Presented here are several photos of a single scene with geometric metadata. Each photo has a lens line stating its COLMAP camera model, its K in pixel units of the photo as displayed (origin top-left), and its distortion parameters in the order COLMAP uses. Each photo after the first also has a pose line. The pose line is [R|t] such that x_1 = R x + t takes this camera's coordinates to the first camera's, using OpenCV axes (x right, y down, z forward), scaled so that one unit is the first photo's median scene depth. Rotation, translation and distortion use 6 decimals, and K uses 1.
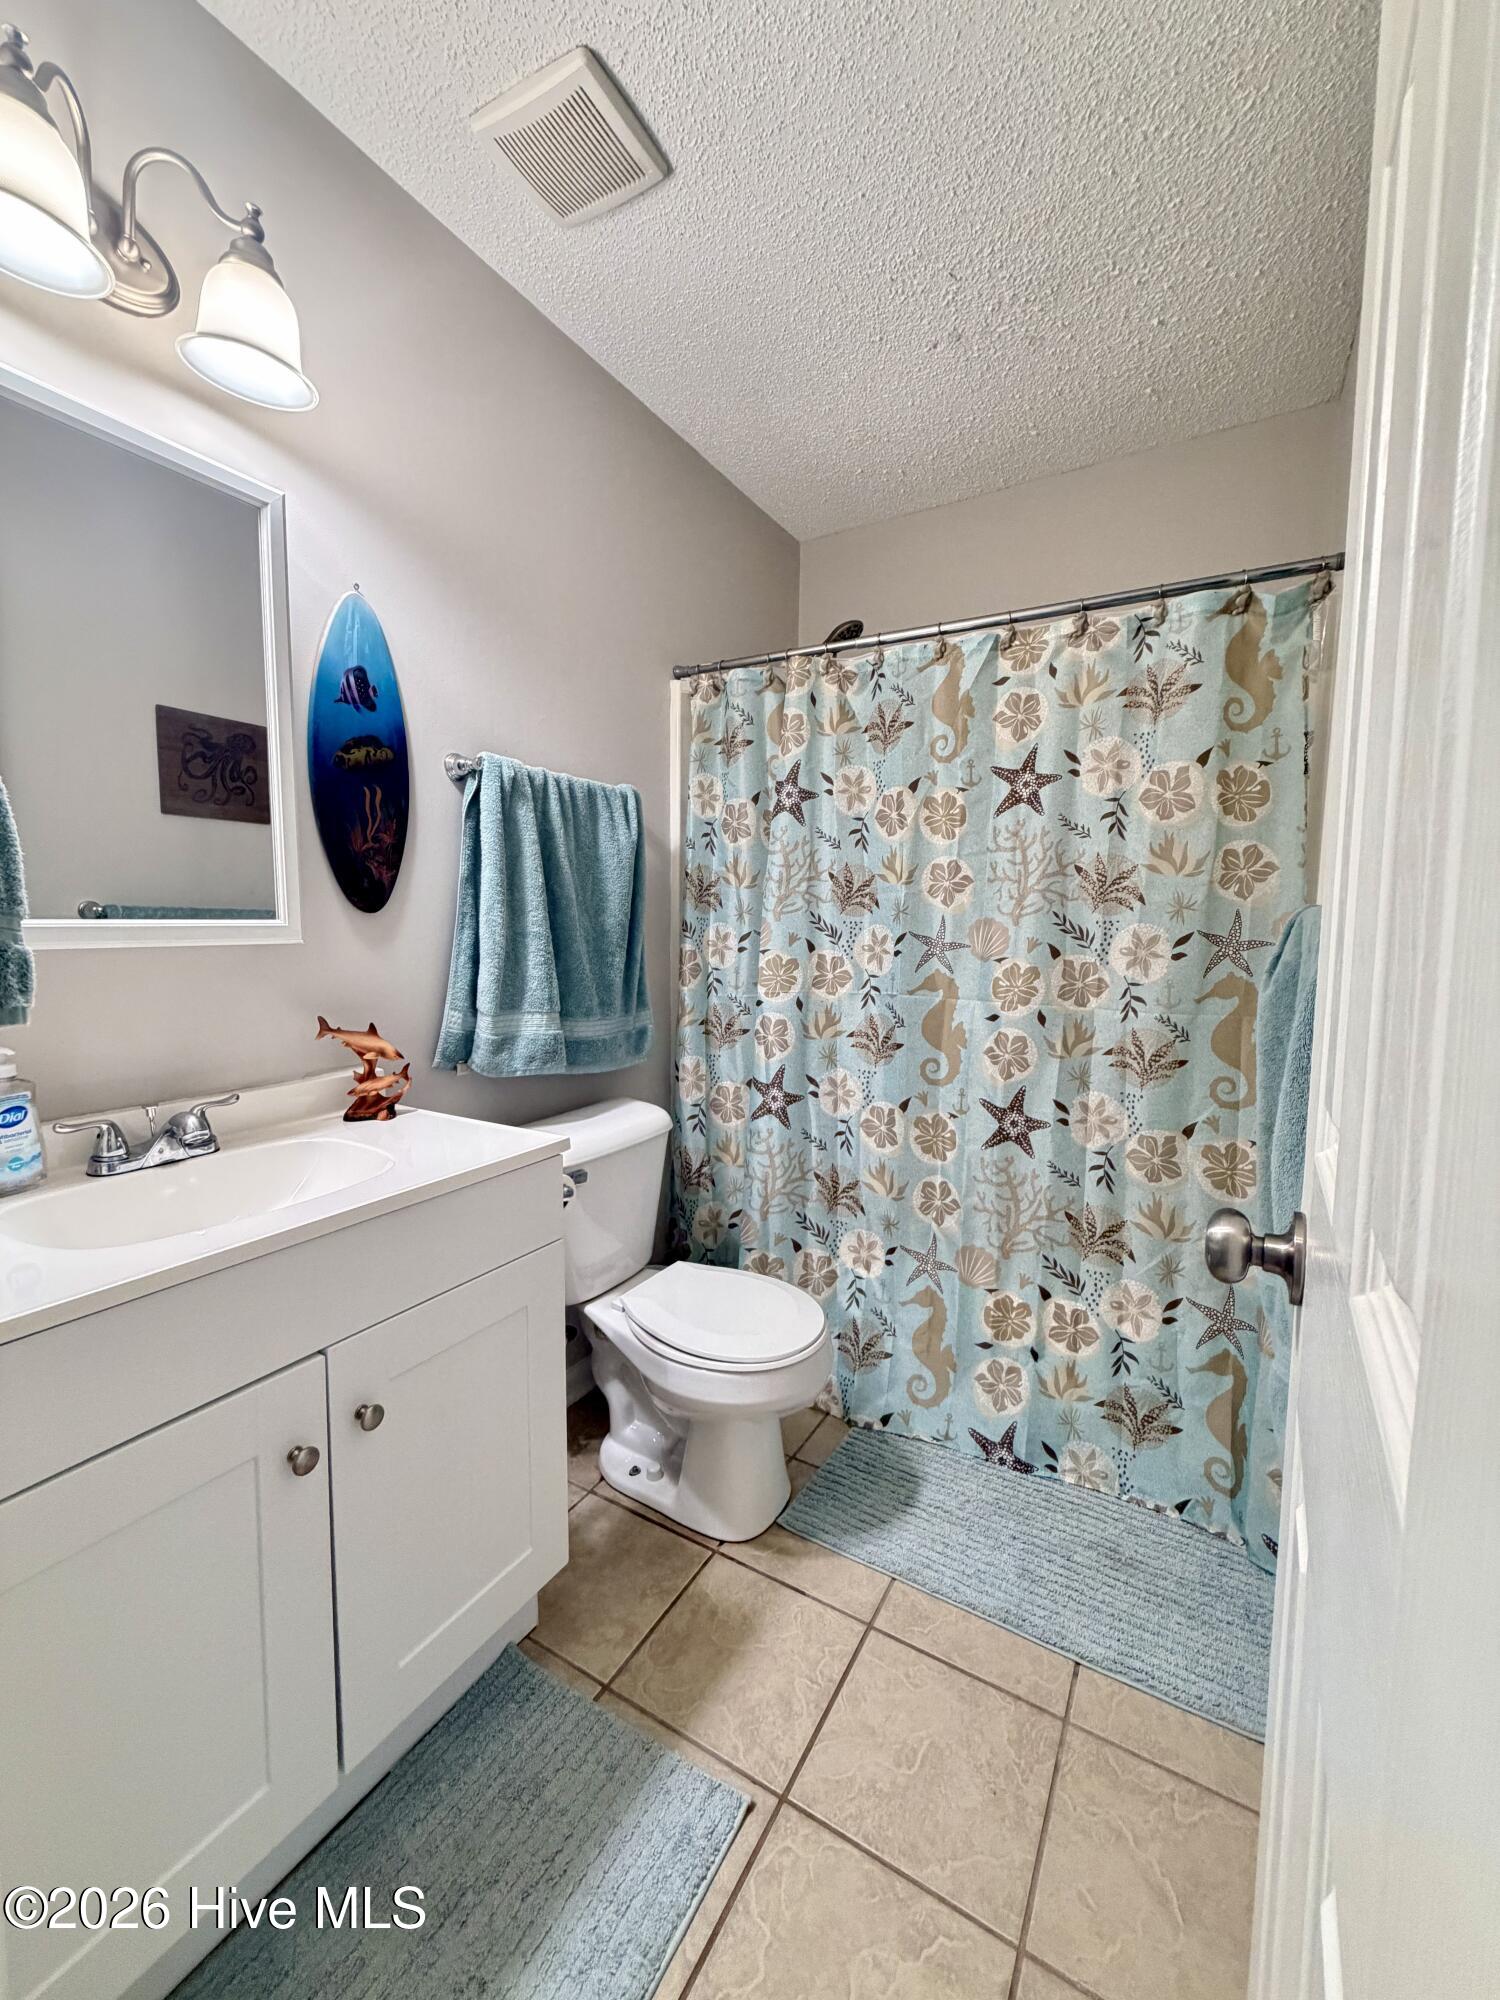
lens RADIAL K [[800.1, 0, 757.5], [0, 800.1, 991.4], [0, 0, 1]] dist [0.001069, 0.000110]
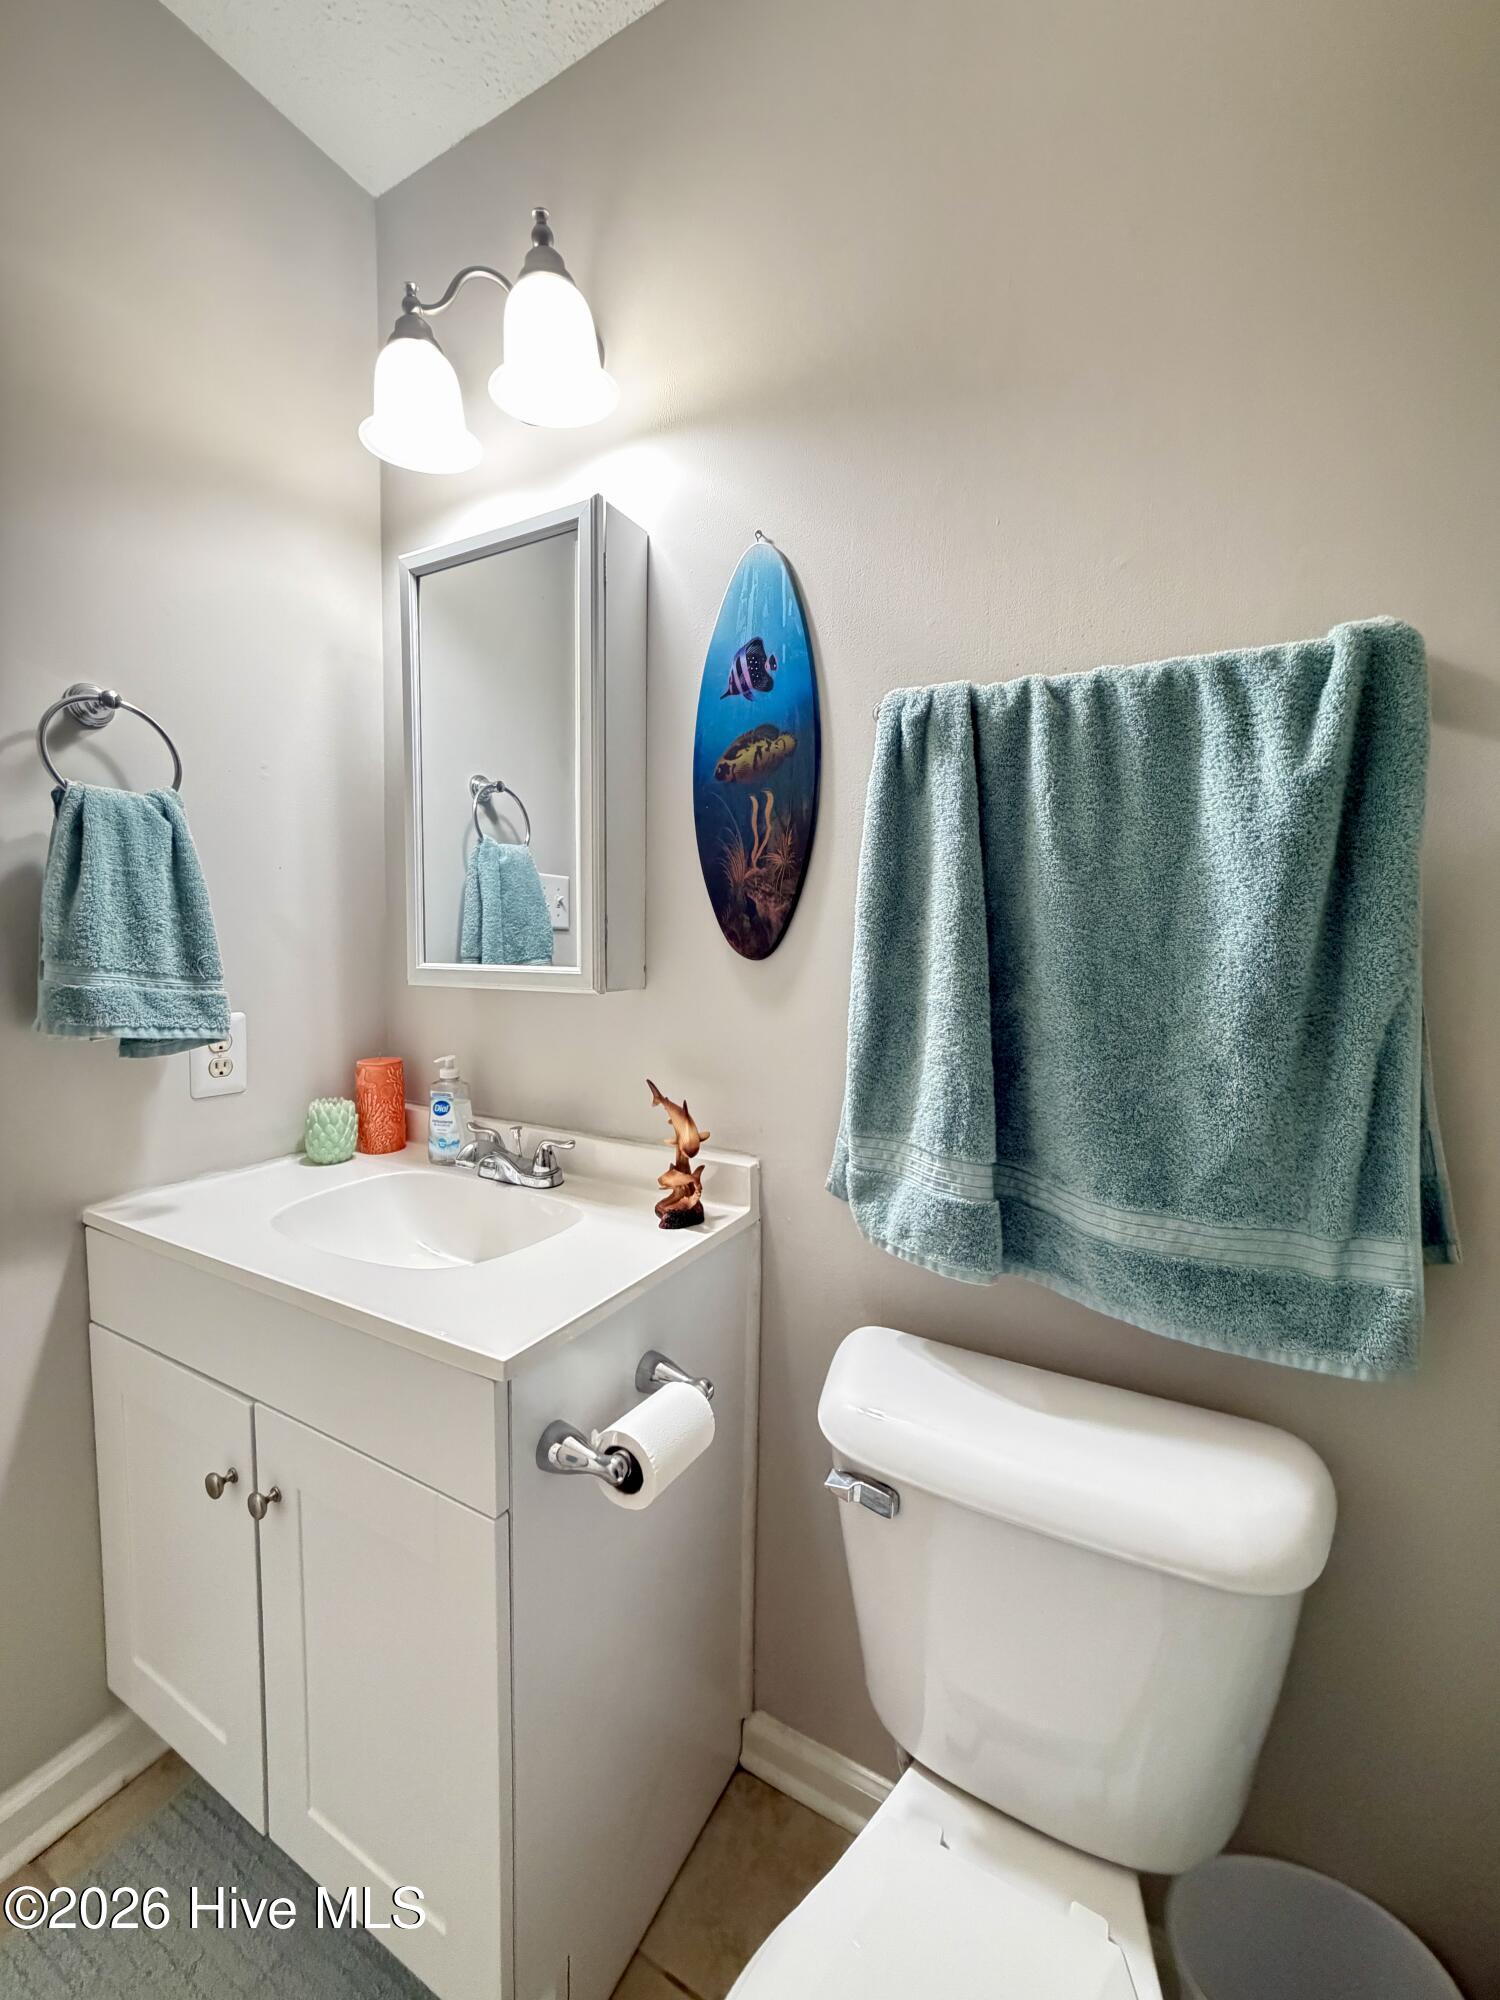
lens RADIAL K [[800.1, 0, 751.6], [0, 800.1, 1000.6], [0, 0, 1]] dist [0.001069, 0.000110]
pose [[0.025160, 0.058687, -0.997959, 0.278158], [-0.105095, 0.992899, 0.055740, -0.103215], [0.994144, 0.103478, 0.031149, 0.985949]]
